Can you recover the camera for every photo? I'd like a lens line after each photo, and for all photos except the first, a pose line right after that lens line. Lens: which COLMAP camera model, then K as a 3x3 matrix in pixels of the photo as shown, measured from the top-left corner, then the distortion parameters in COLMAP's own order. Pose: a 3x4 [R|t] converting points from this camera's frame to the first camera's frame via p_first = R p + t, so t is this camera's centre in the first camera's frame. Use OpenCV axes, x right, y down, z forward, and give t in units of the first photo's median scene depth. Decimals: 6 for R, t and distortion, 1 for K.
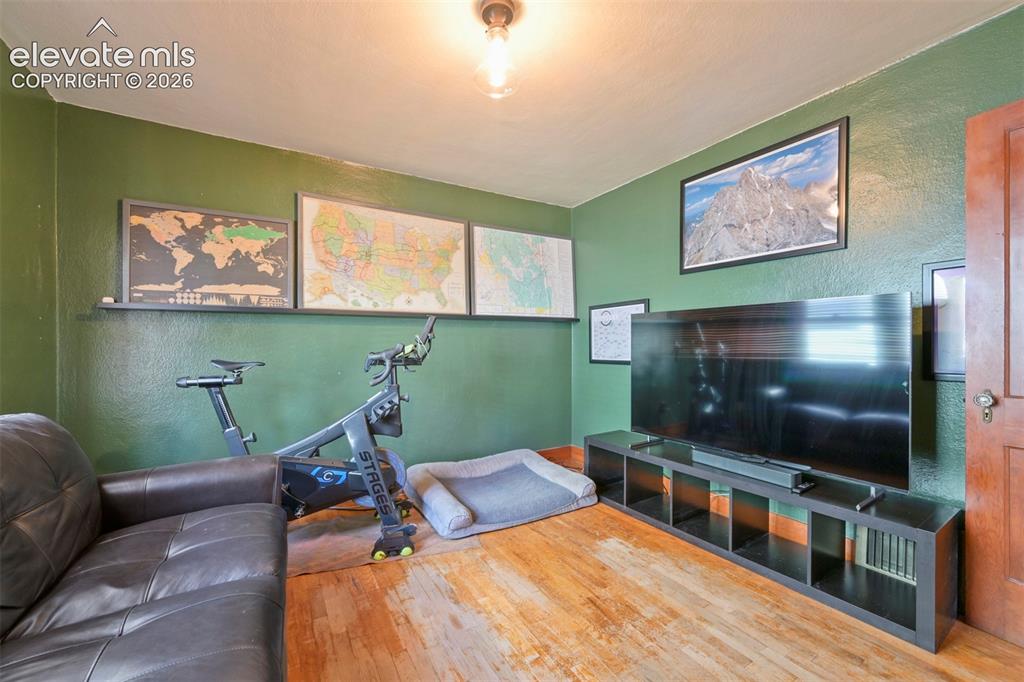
lens RADIAL K [[402.9, 0, 502.2], [0, 402.9, 341.0], [0, 0, 1]] dist [-0.001826, 0.001006]
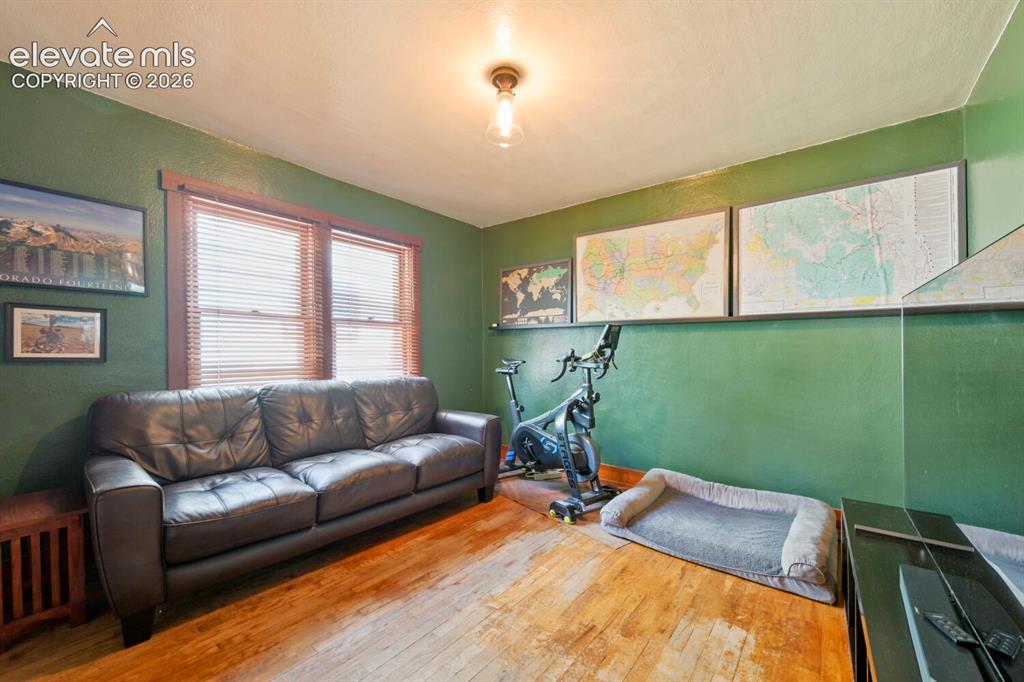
lens RADIAL K [[402.9, 0, 527.3], [0, 402.9, 352.5], [0, 0, 1]] dist [-0.001826, 0.001006]
pose [[0.381449, 0.011787, -0.924315, 0.714046], [-0.000681, 0.999922, 0.012470, 0.001632], [0.924390, -0.004127, 0.381427, 0.364976]]
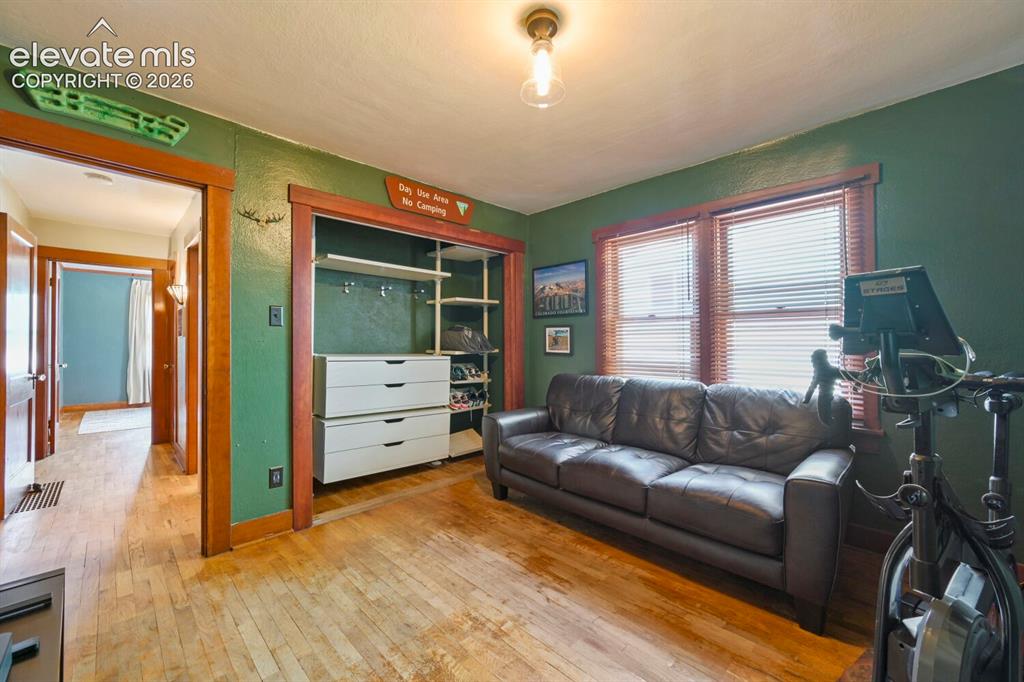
lens RADIAL K [[402.9, 0, 492.3], [0, 402.9, 346.0], [0, 0, 1]] dist [-0.001826, 0.001006]
pose [[-0.972546, 0.002496, -0.232698, 0.216039], [0.004126, 0.999970, -0.006515, 0.006641], [0.232675, -0.007296, -0.972527, 1.211306]]
